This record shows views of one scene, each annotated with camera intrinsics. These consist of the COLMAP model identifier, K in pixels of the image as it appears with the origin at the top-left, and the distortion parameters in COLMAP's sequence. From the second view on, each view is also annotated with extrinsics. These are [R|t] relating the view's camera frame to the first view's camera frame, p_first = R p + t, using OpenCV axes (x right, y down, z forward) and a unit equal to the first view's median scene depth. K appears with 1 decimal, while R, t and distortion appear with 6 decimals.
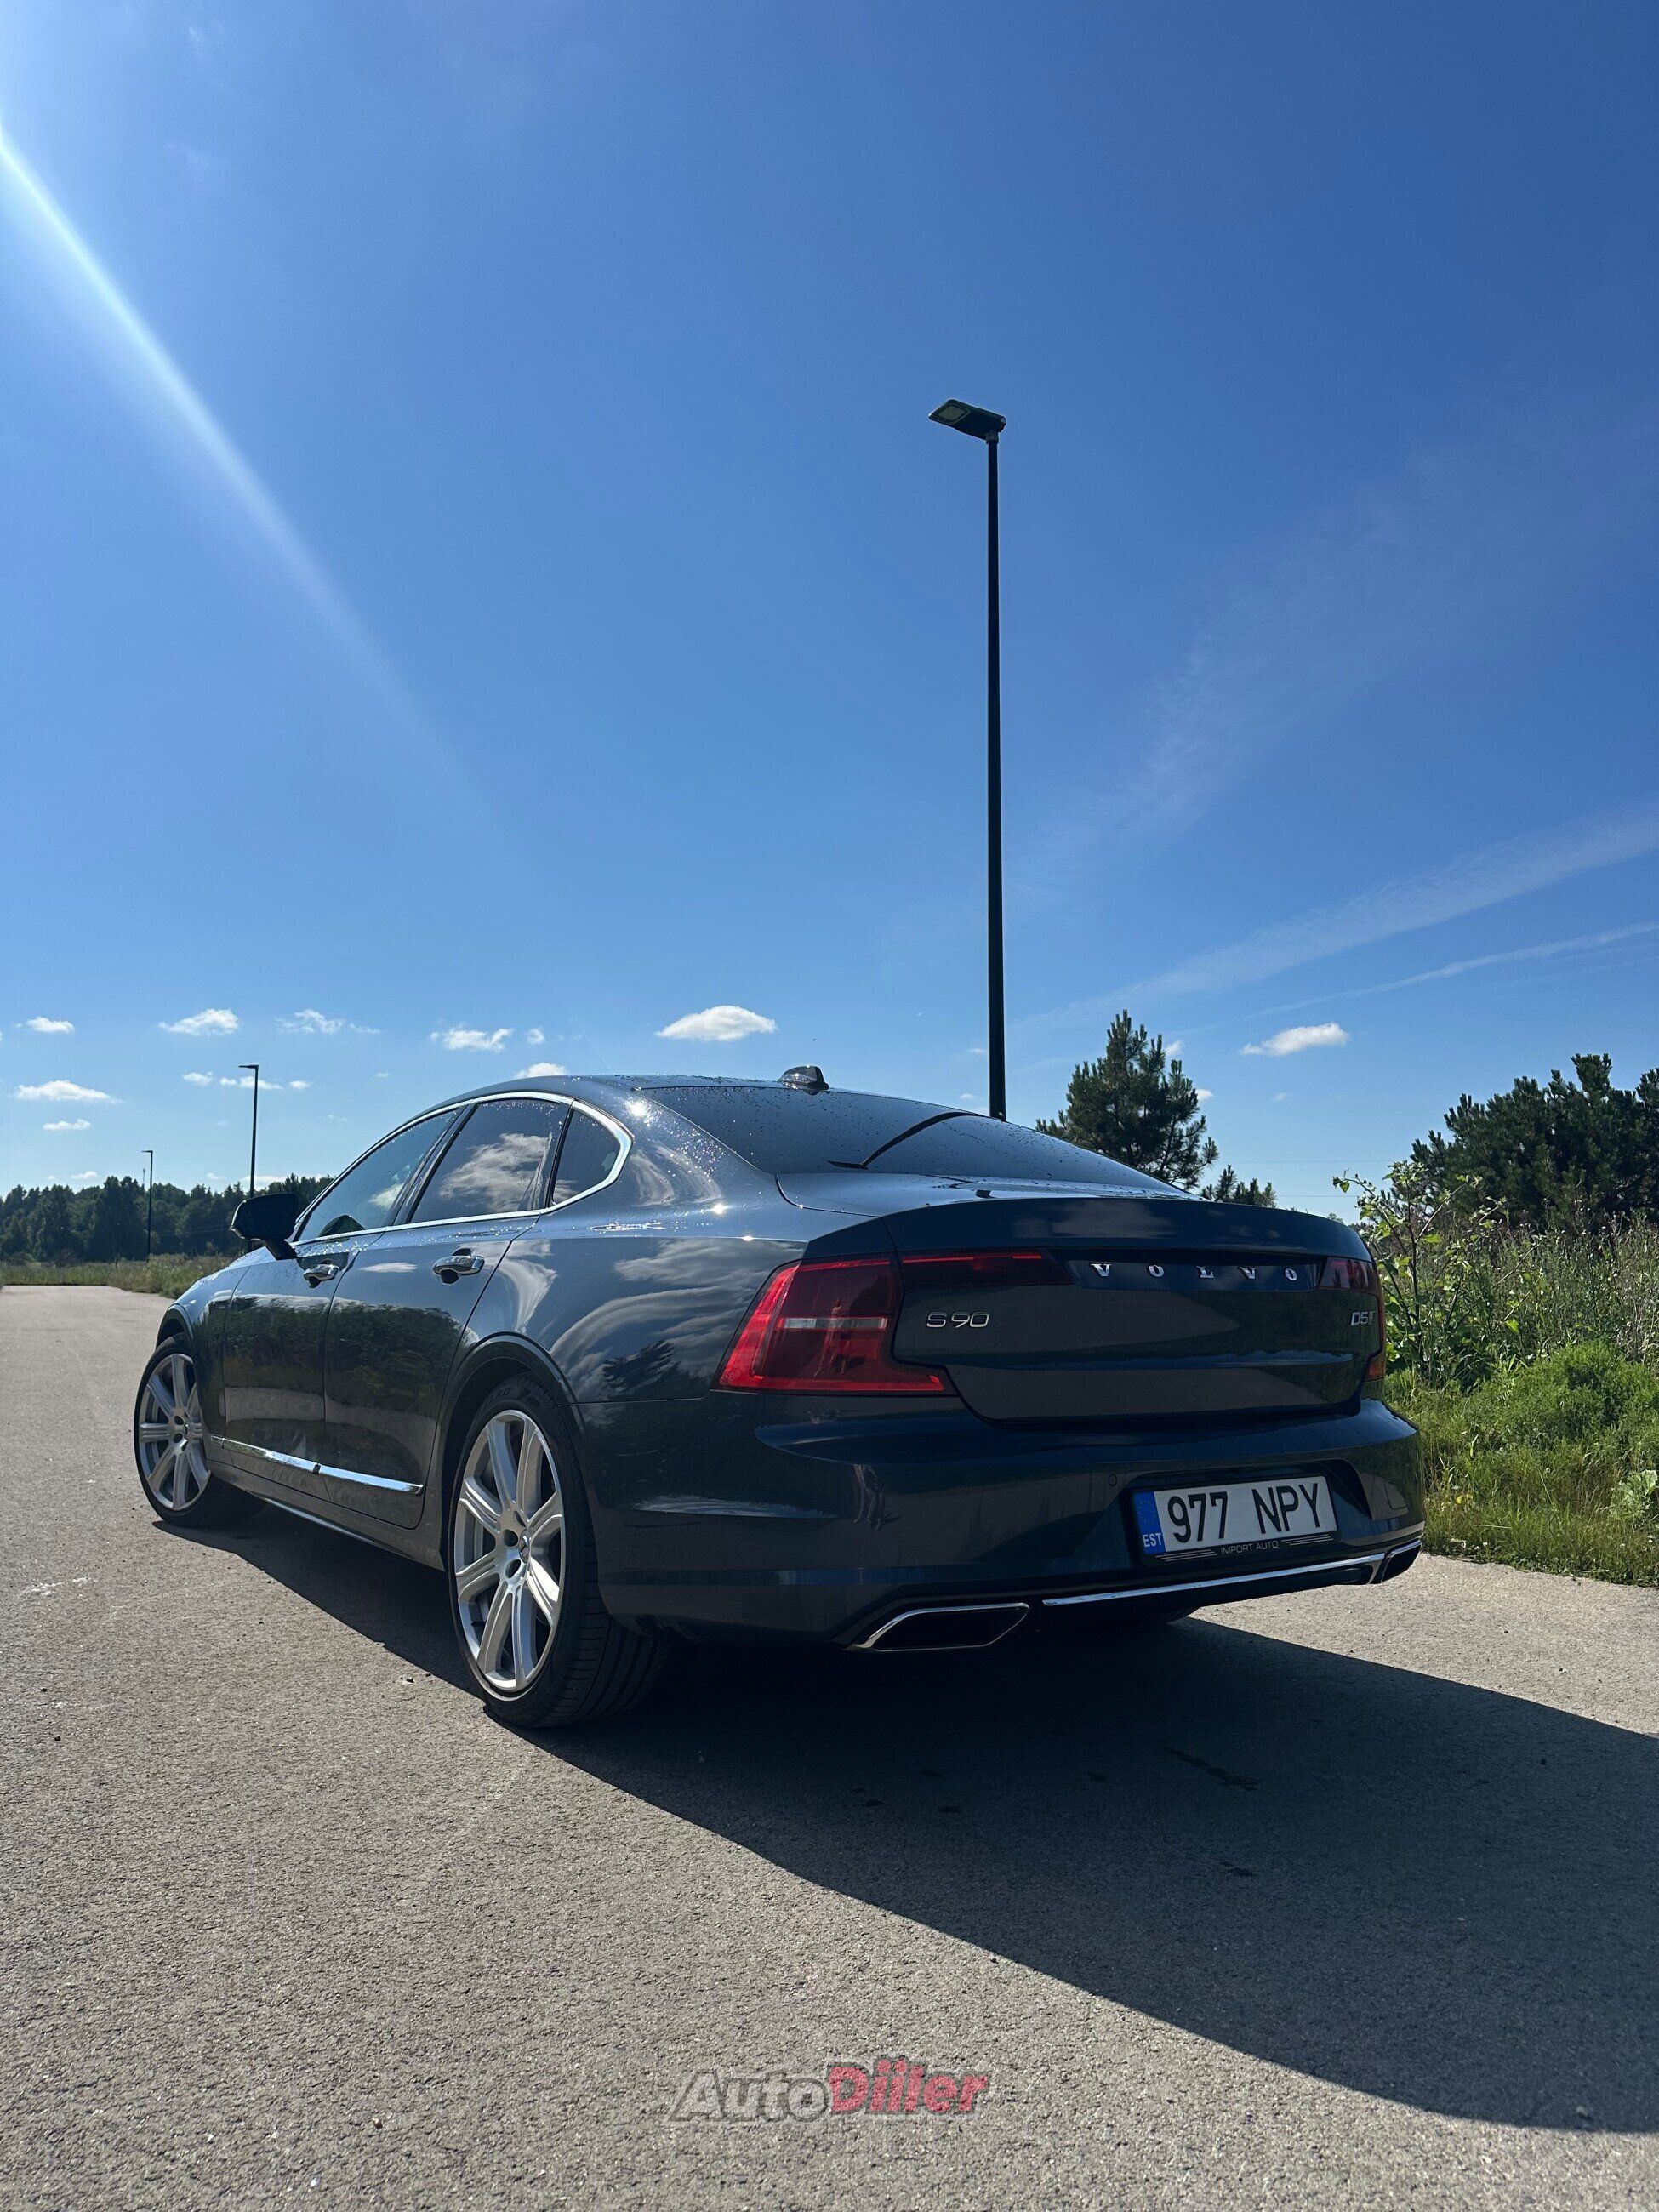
lens RADIAL K [[1542.0, 0, 828.3], [0, 1542.0, 1112.0], [0, 0, 1]] dist [0.001656, -0.007339]
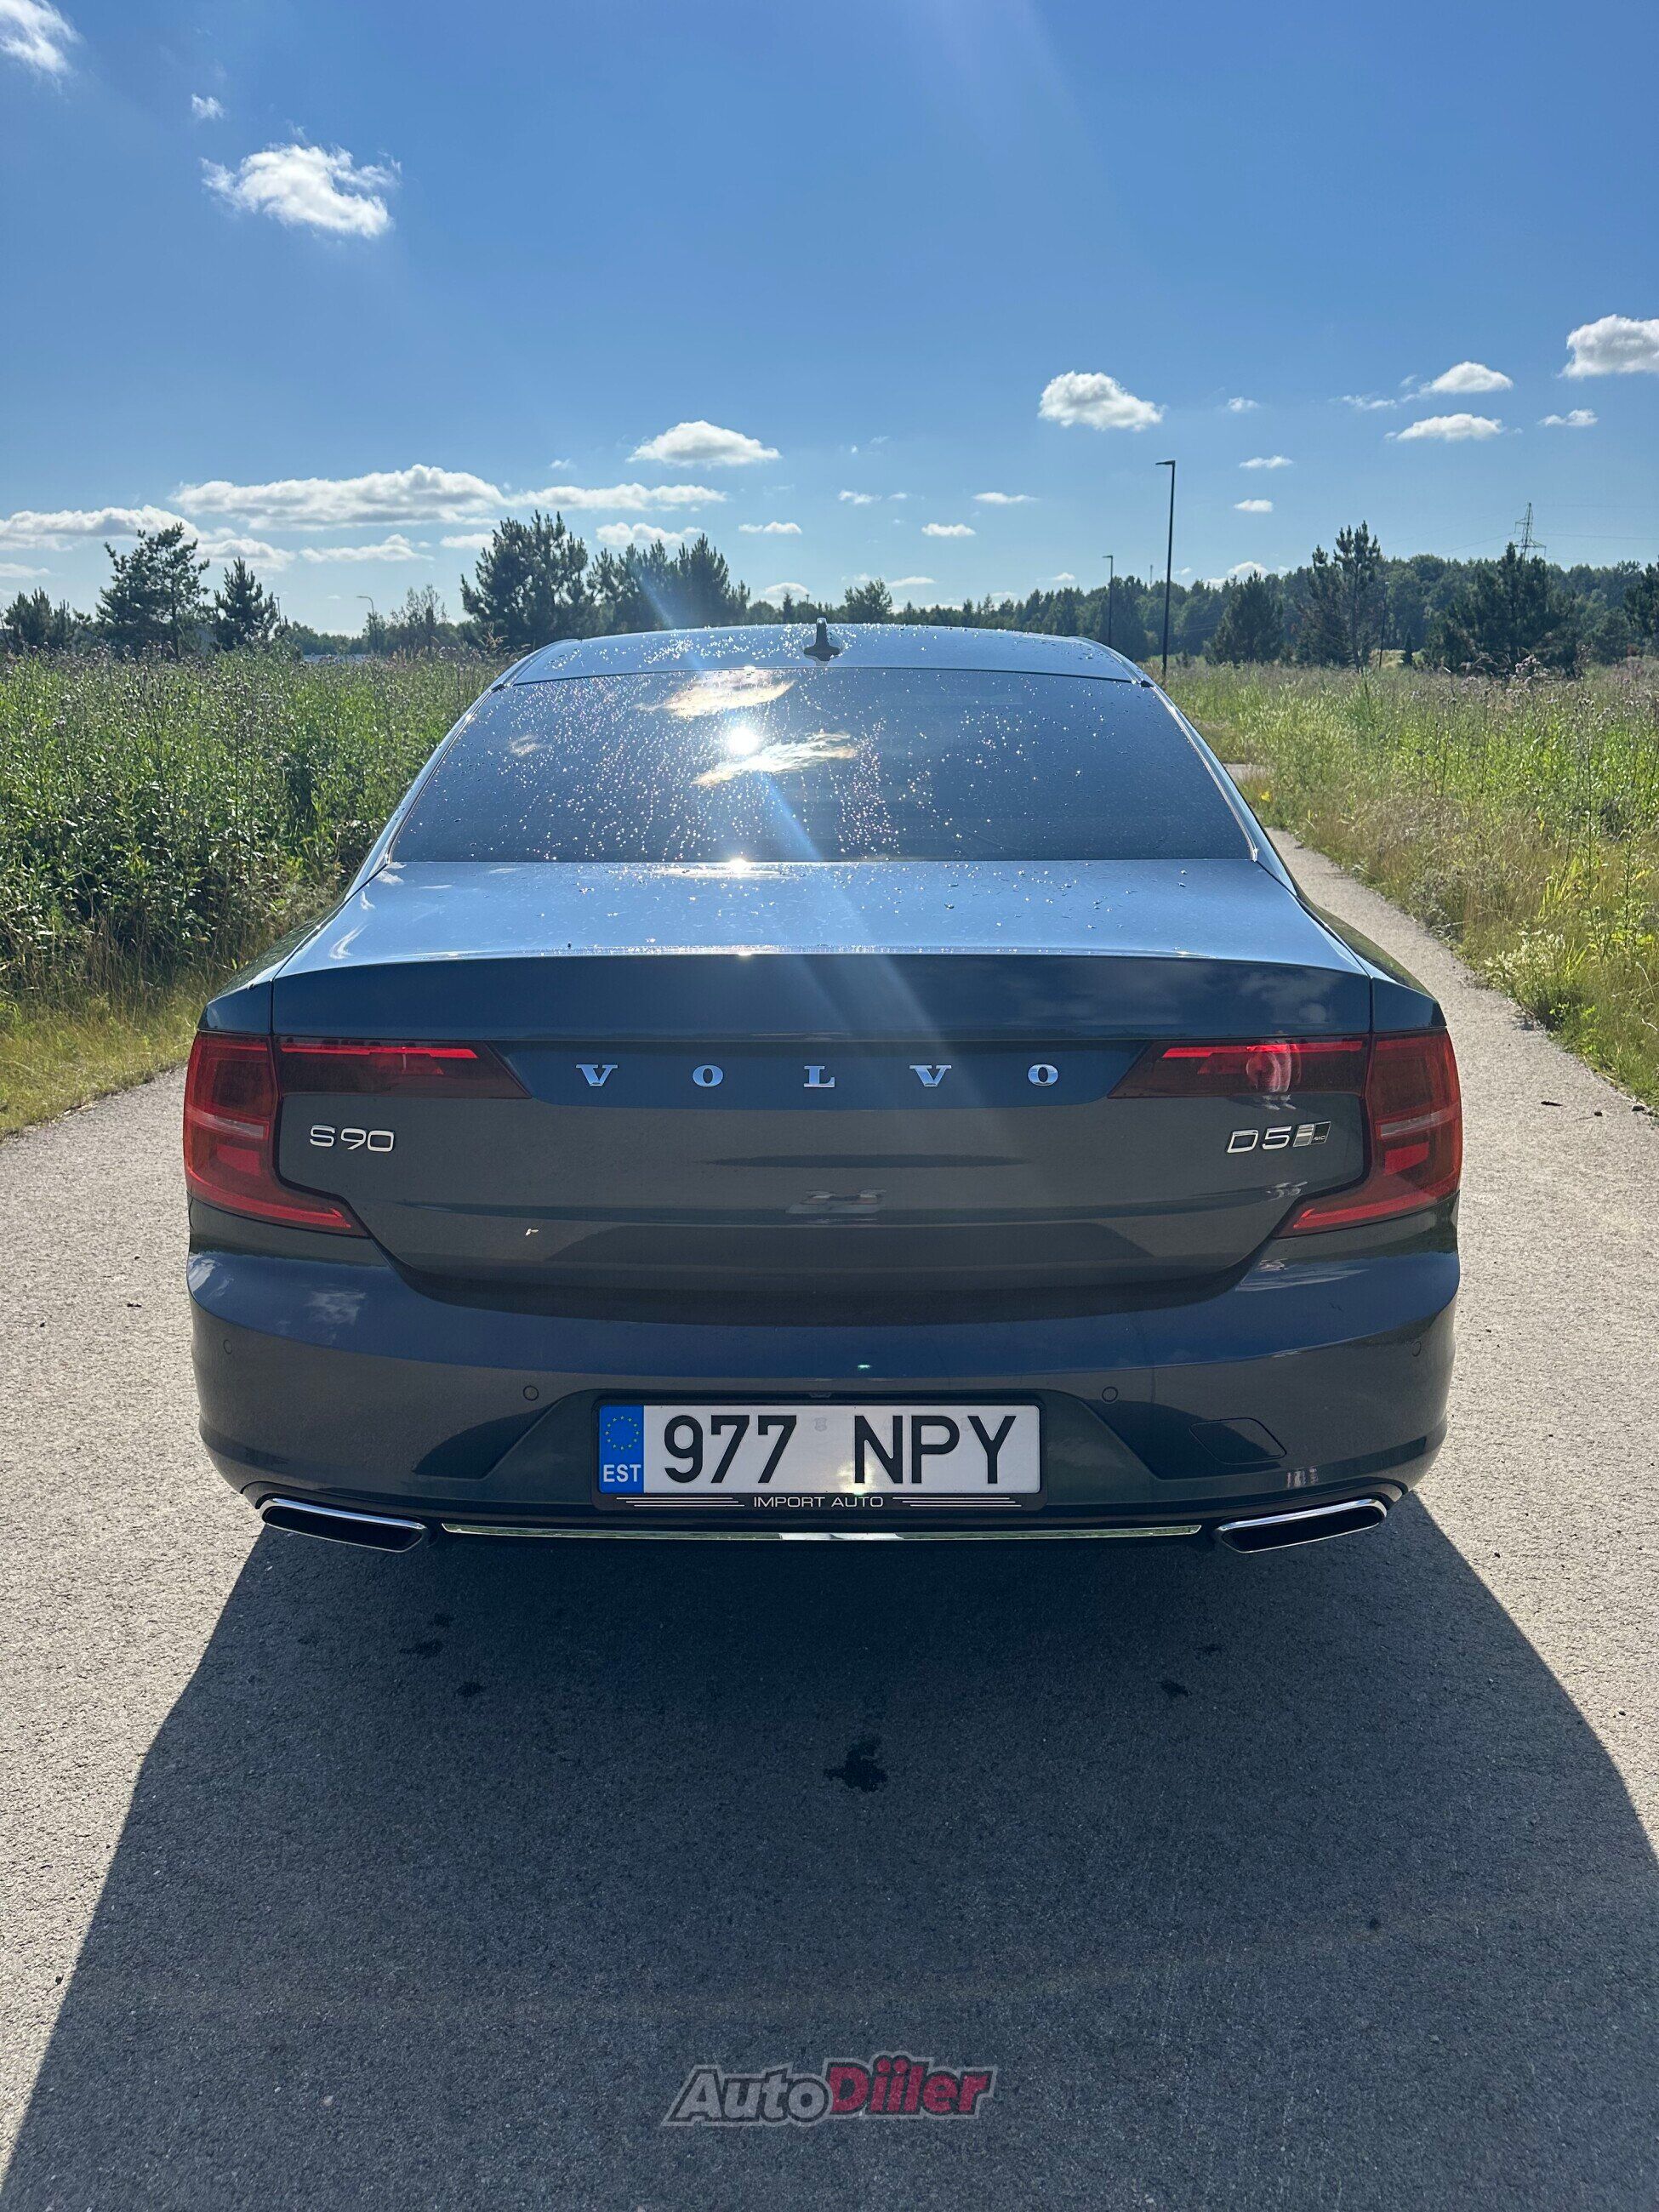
lens RADIAL K [[1542.0, 0, 850.8], [0, 1542.0, 1044.7], [0, 0, 1]] dist [0.001656, -0.007339]
pose [[0.814895, 0.120479, -0.566949, 0.632302], [0.079960, 0.945438, 0.315839, -0.106795], [0.574067, -0.302708, 0.760799, 0.569279]]
